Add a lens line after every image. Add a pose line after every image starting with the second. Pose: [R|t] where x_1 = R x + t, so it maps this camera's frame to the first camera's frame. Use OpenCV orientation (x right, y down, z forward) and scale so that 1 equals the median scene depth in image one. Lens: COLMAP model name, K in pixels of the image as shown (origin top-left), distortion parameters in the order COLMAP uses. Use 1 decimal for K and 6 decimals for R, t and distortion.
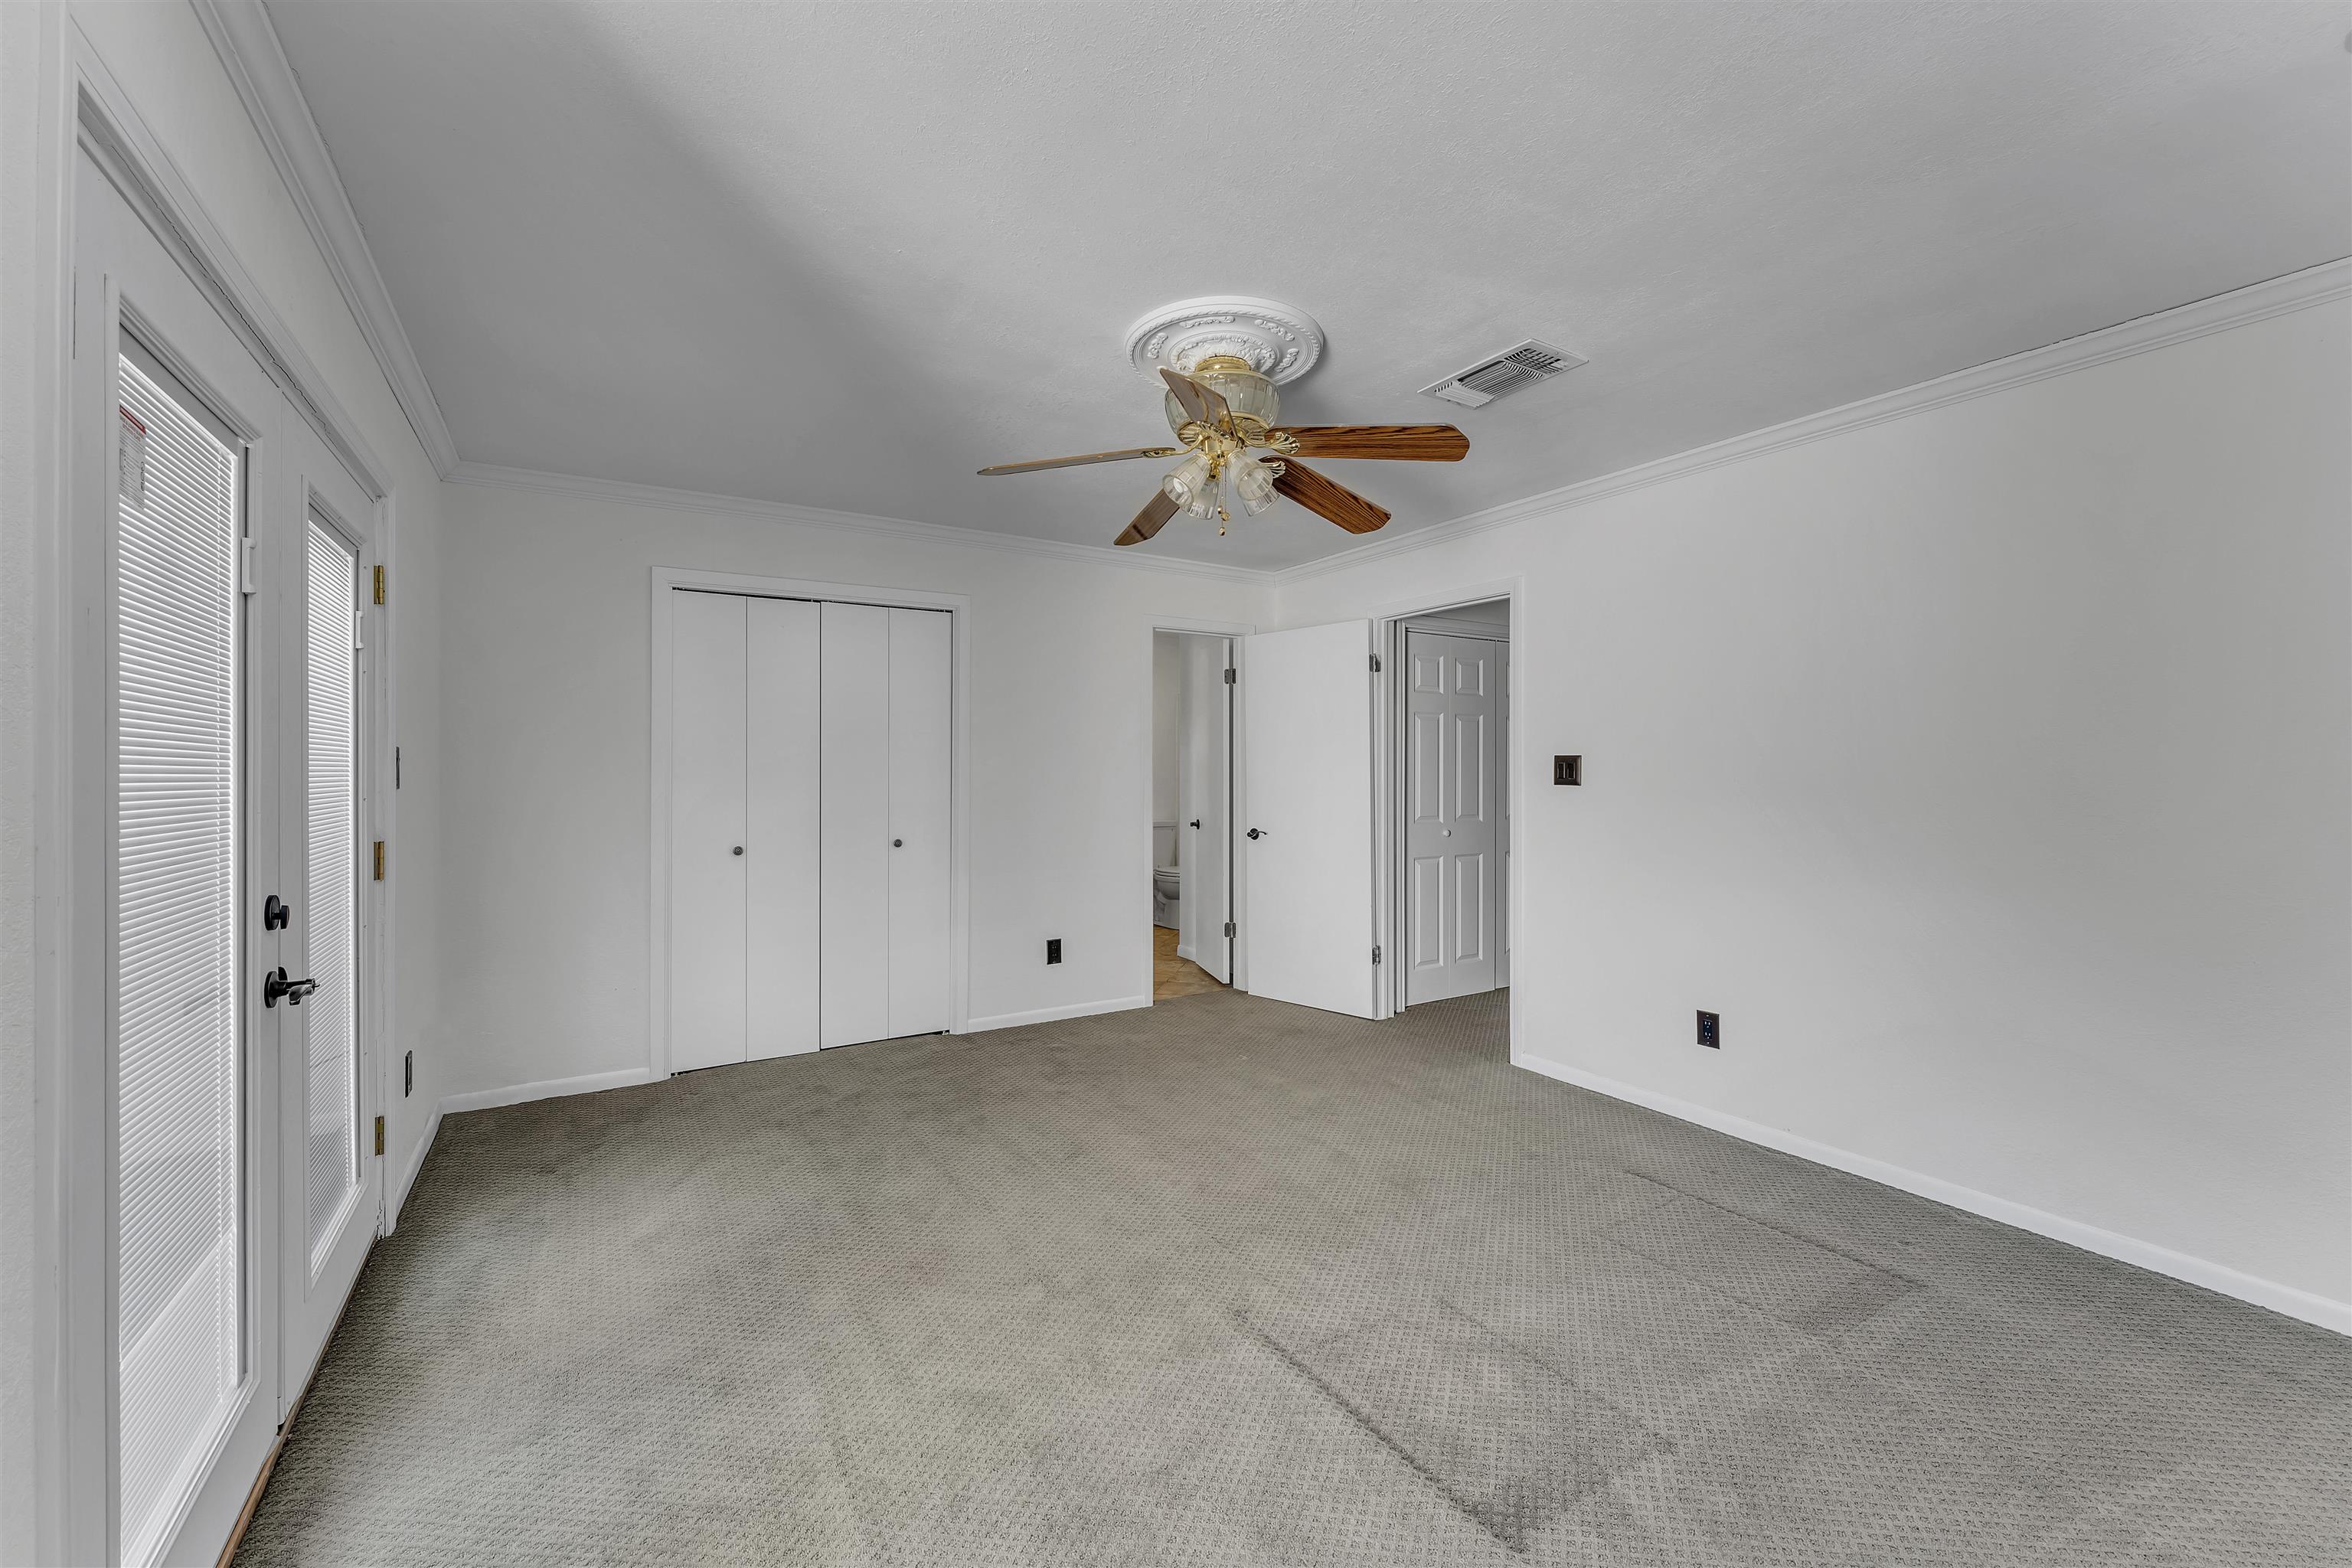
lens RADIAL K [[935.9, 0, 1174.9], [0, 935.9, 761.6], [0, 0, 1]] dist [0.002466, 0.000135]
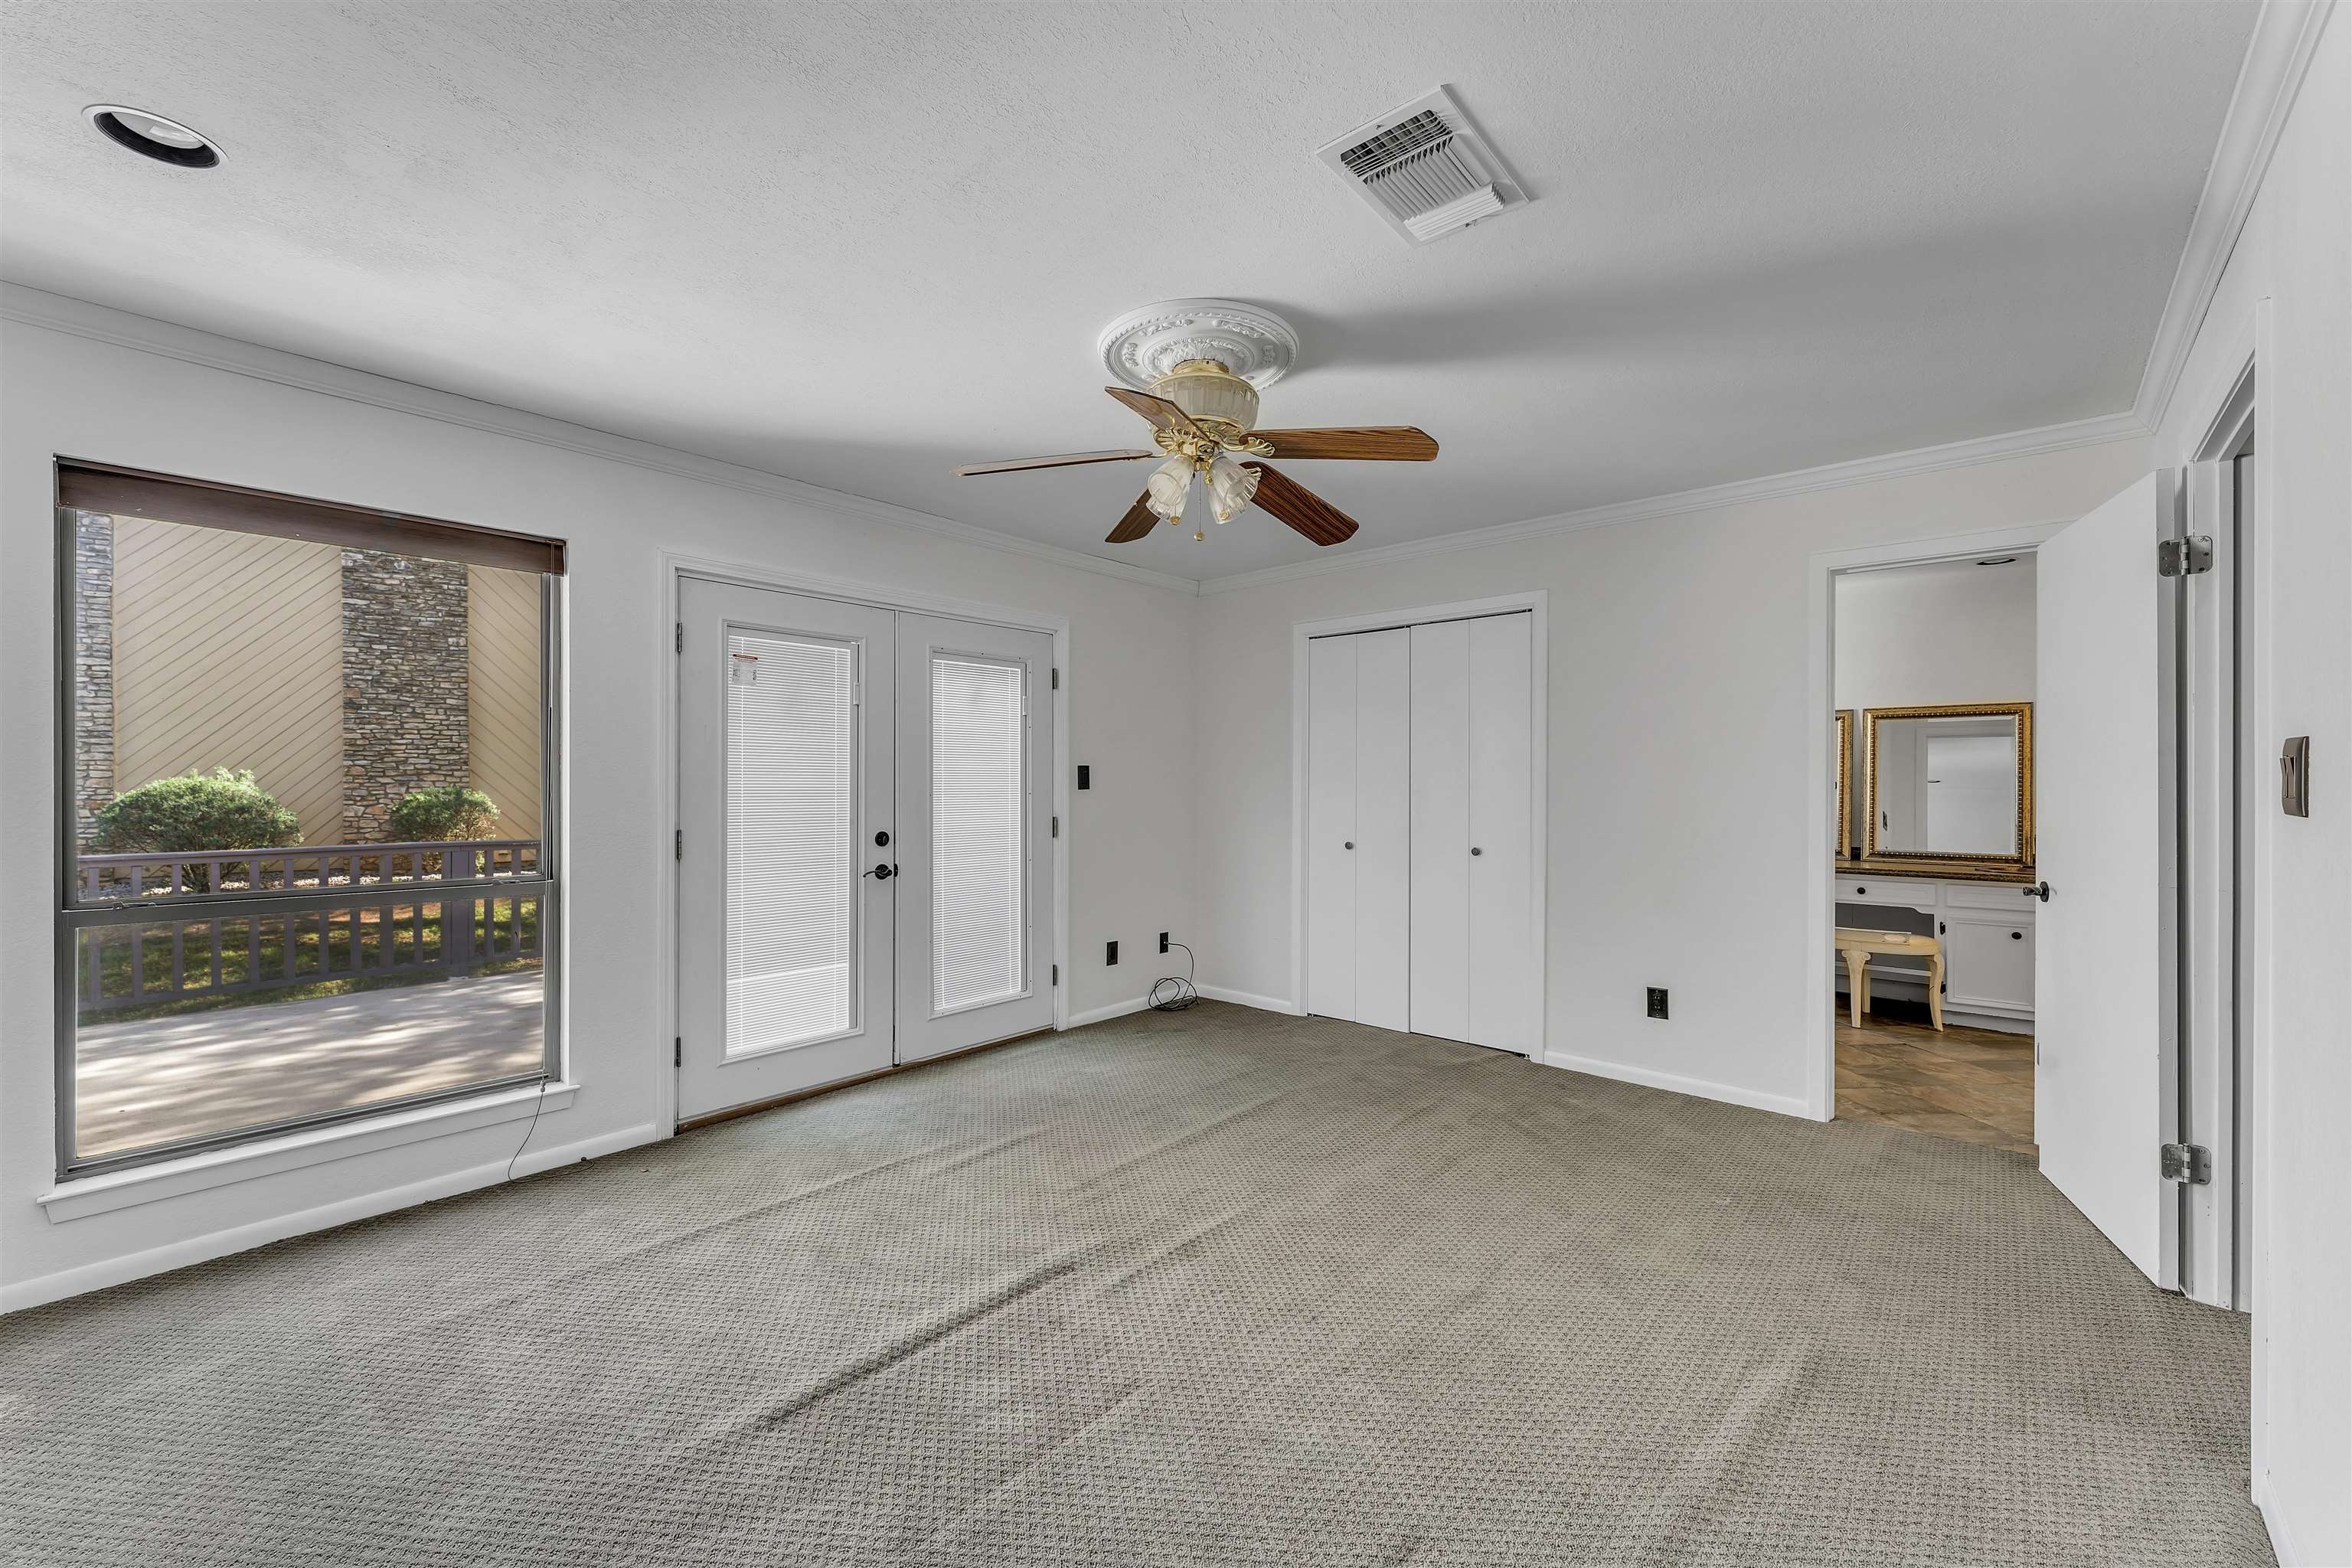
lens RADIAL K [[944.5, 0, 1176.0], [0, 944.5, 784.0], [0, 0, 1]] dist [0.000680, -0.000047]
pose [[0.287609, 0.003236, -0.957742, 0.660964], [0.007885, 0.999952, 0.005747, 0.007068], [0.957715, -0.009205, 0.287570, 0.455801]]
